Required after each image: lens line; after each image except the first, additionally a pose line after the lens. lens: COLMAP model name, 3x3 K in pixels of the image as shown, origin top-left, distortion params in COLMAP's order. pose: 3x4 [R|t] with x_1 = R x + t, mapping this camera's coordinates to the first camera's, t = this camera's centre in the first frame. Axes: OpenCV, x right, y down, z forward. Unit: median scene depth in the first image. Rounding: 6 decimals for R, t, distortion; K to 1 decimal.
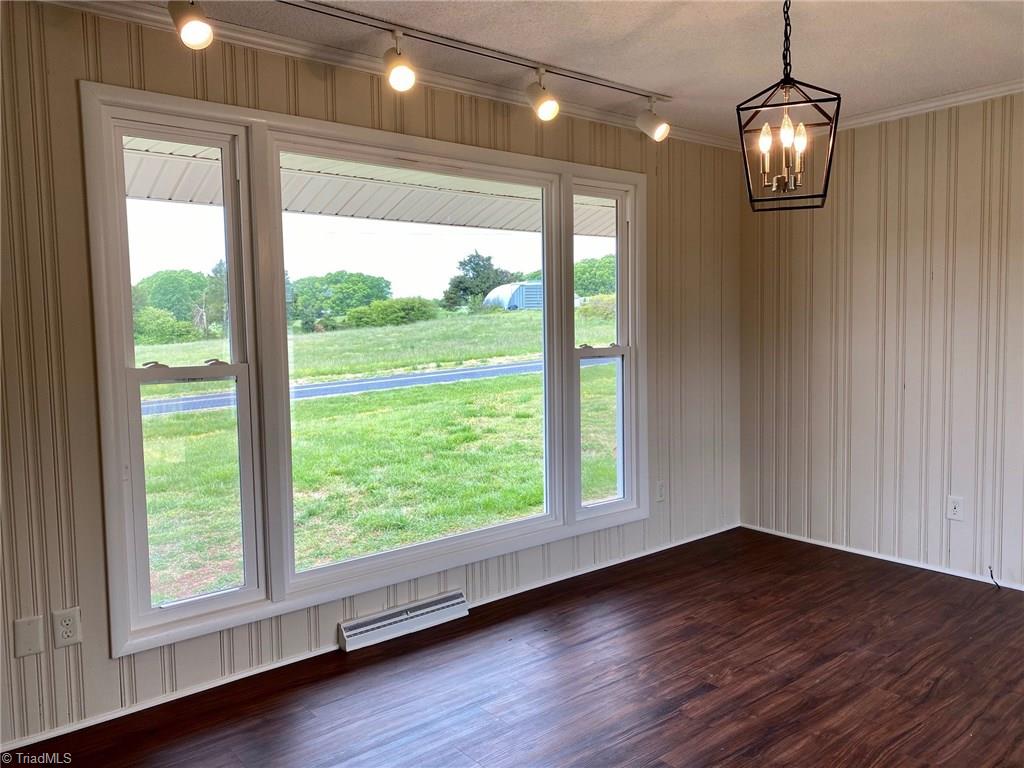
lens RADIAL K [[868.5, 0, 514.9], [0, 868.5, 394.4], [0, 0, 1]] dist [0.396057, -0.002039]
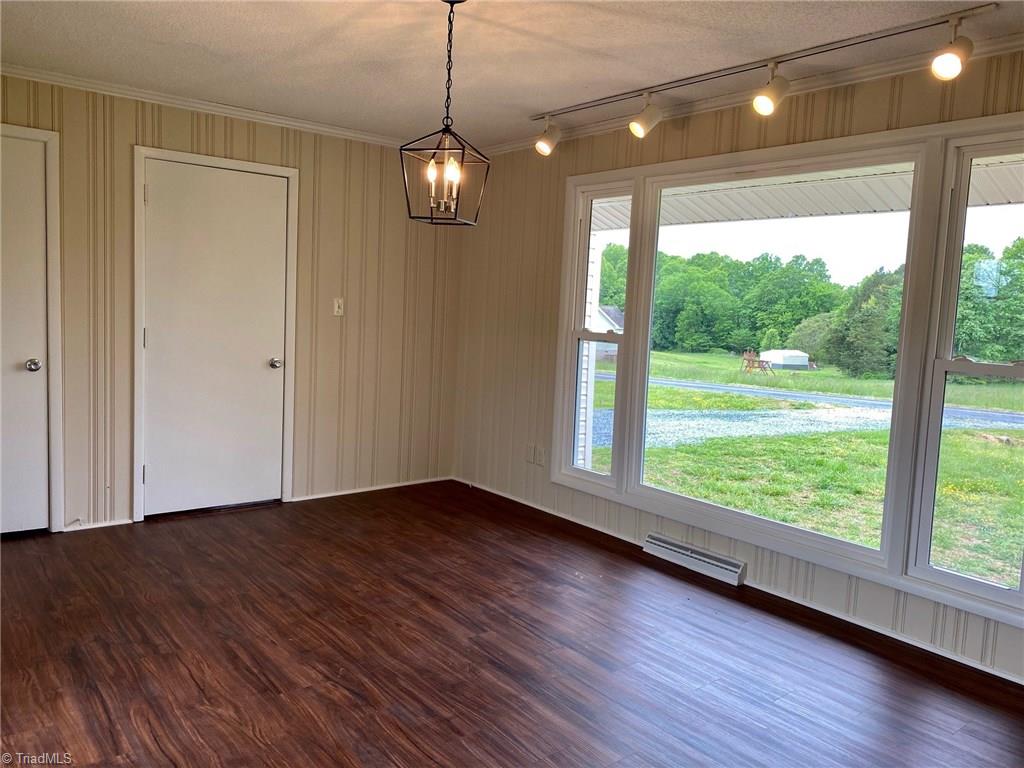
lens RADIAL K [[813.6, 0, 512.0], [0, 813.6, 384.0], [0, 0, 1]] dist [0.007307, 0.002792]
pose [[-0.062298, 0.122776, -0.990477, 0.929090], [-0.122951, 0.983902, 0.129695, -0.087570], [0.990455, 0.129860, -0.046200, 0.767208]]
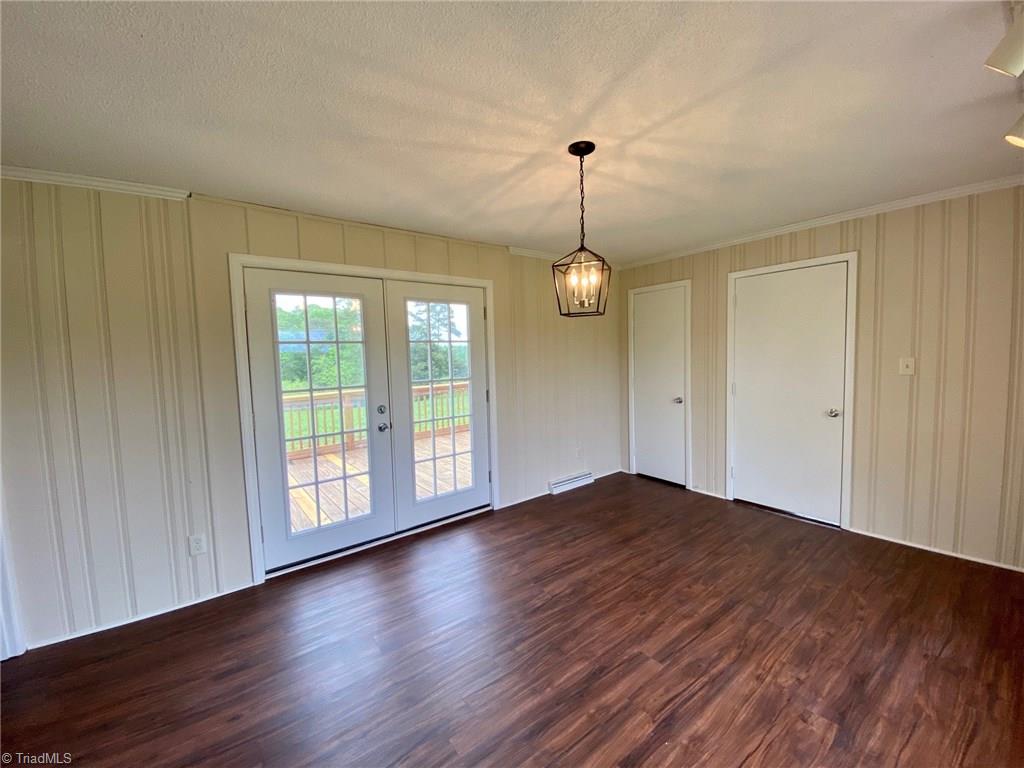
lens RADIAL K [[404.6, 0, 488.3], [0, 404.6, 380.1], [0, 0, 1]] dist [-0.009721, -0.000306]
pose [[-0.991871, 0.047820, 0.117922, 0.245935], [0.064423, 0.987873, 0.141270, -0.125216], [-0.109736, 0.147718, -0.982923, 1.170744]]
